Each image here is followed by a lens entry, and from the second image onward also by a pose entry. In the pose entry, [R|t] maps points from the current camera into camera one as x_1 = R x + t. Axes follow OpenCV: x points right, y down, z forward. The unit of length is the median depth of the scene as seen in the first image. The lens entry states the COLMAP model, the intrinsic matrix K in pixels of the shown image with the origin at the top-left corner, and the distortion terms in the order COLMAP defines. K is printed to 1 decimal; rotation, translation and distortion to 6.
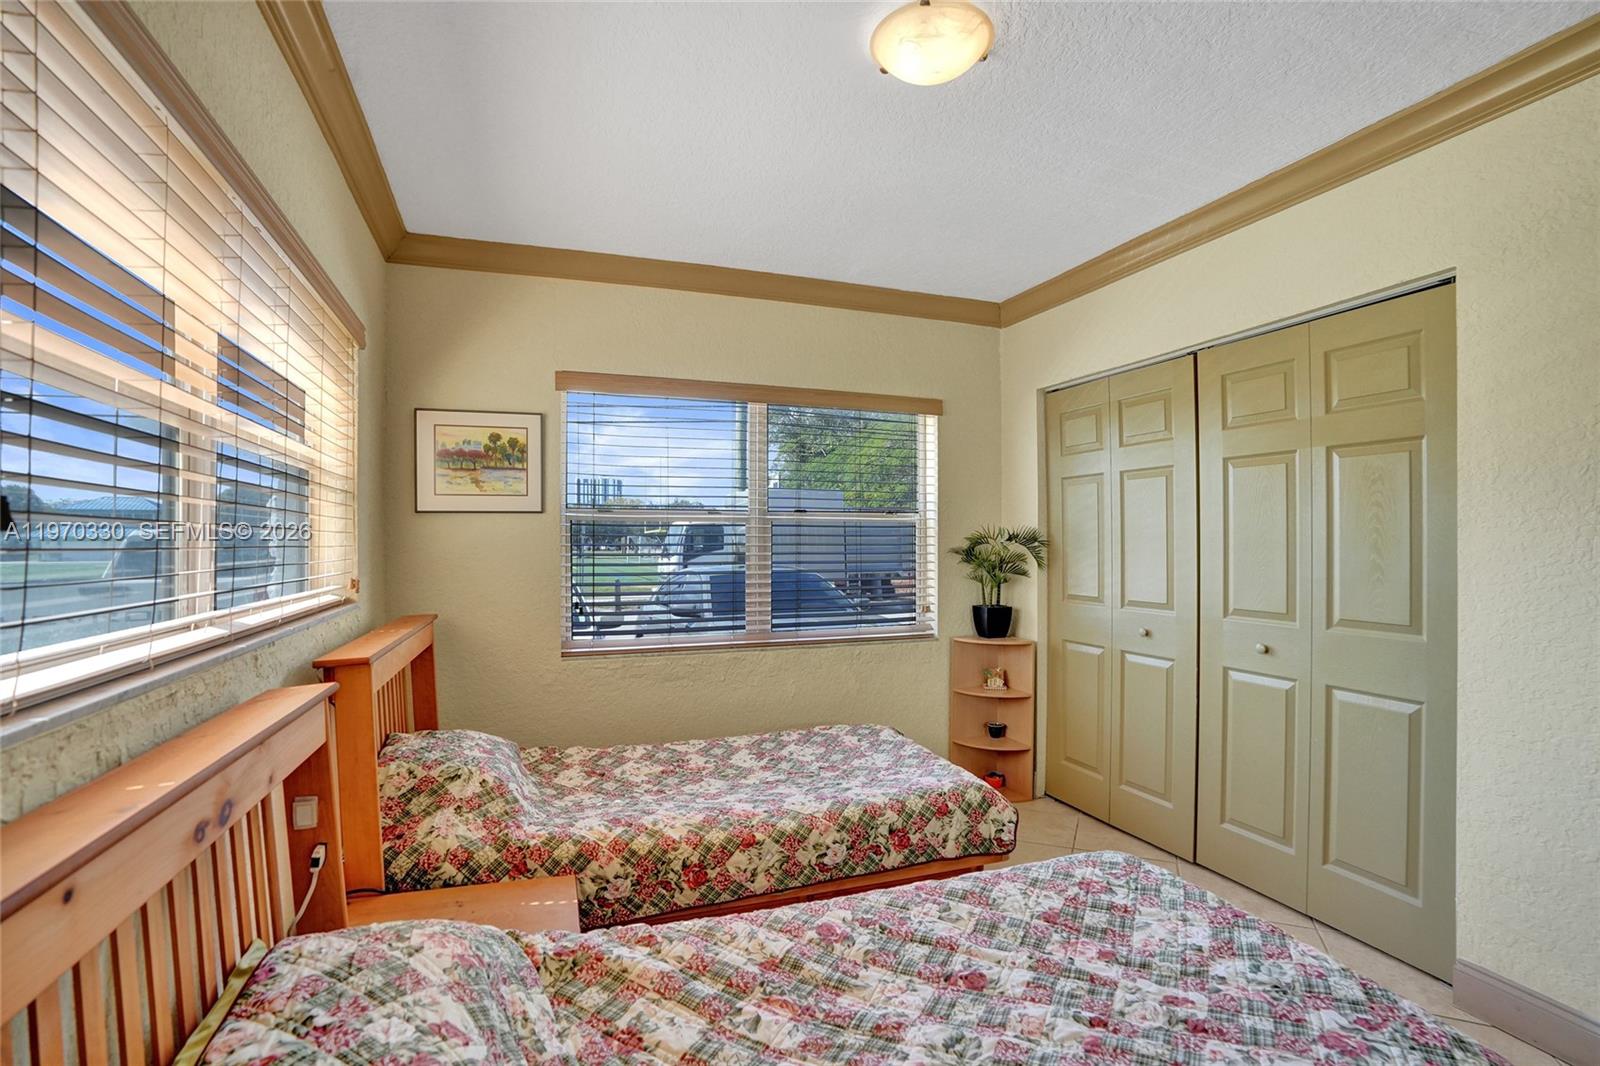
lens RADIAL K [[745.2, 0, 795.7], [0, 745.2, 543.3], [0, 0, 1]] dist [-0.068659, 0.027066]
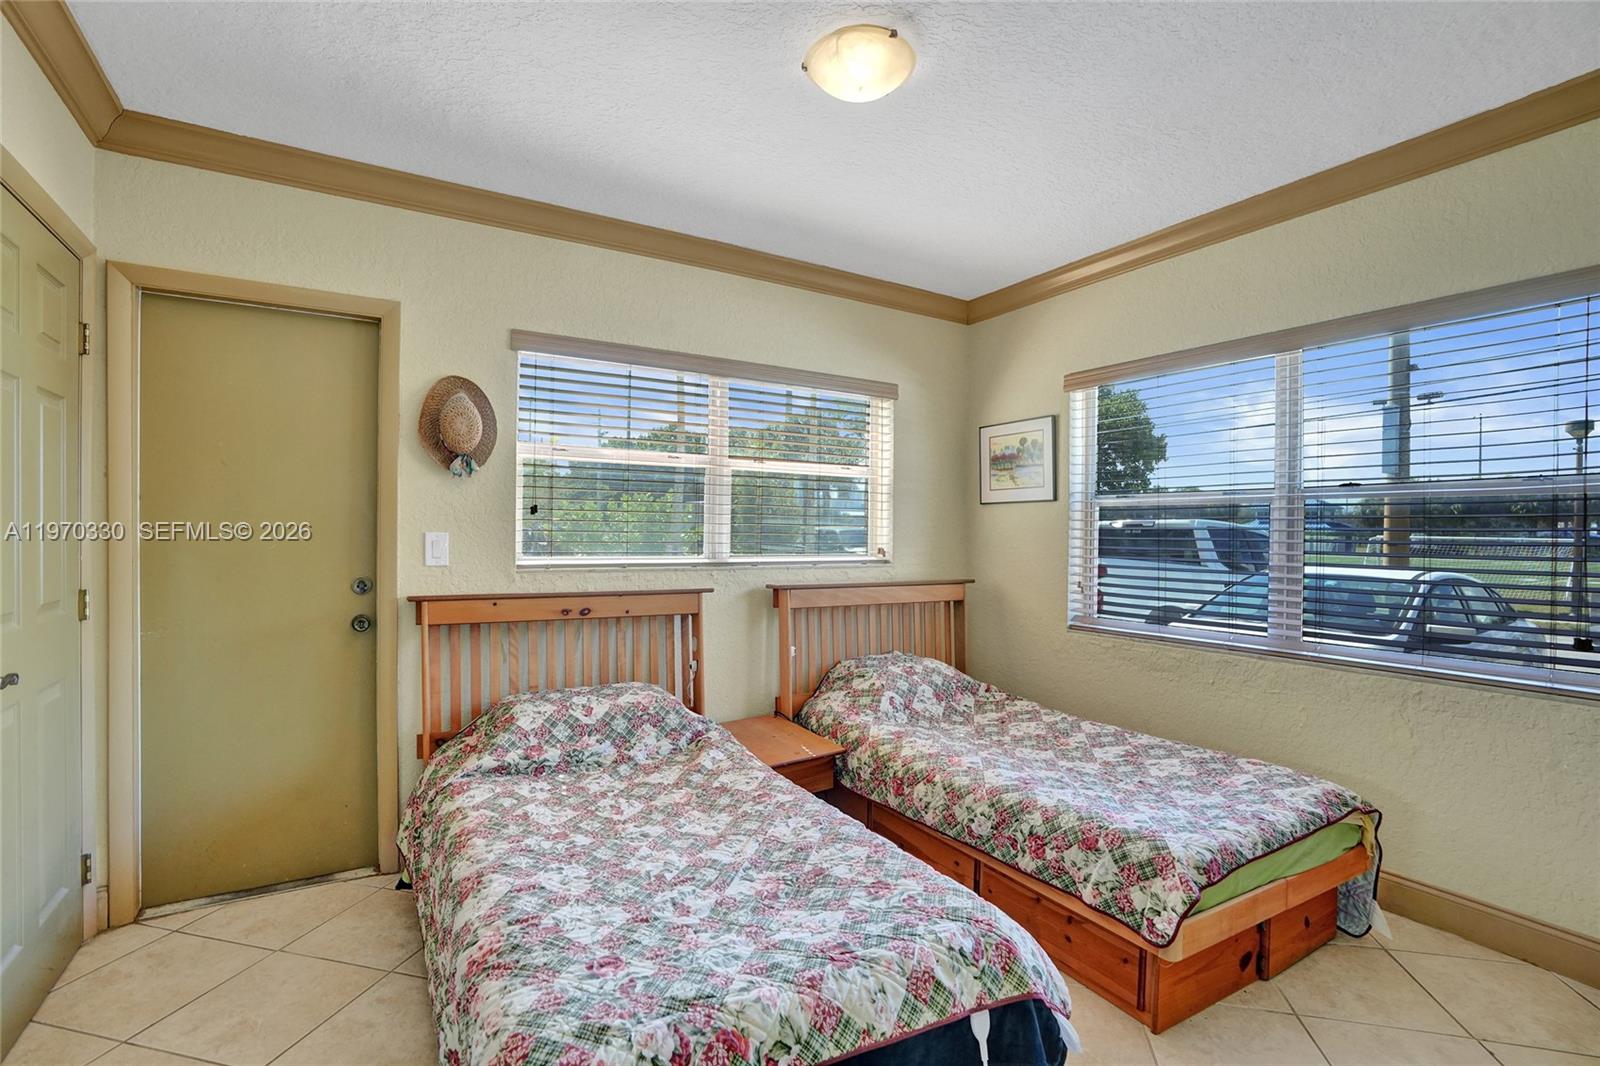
lens RADIAL K [[745.2, 0, 810.5], [0, 745.2, 542.3], [0, 0, 1]] dist [-0.068659, 0.027066]
pose [[0.185114, 0.011549, -0.982649, 0.910234], [-0.010267, 0.999899, 0.009817, 0.020708], [0.982663, 0.008271, 0.185214, 0.522550]]
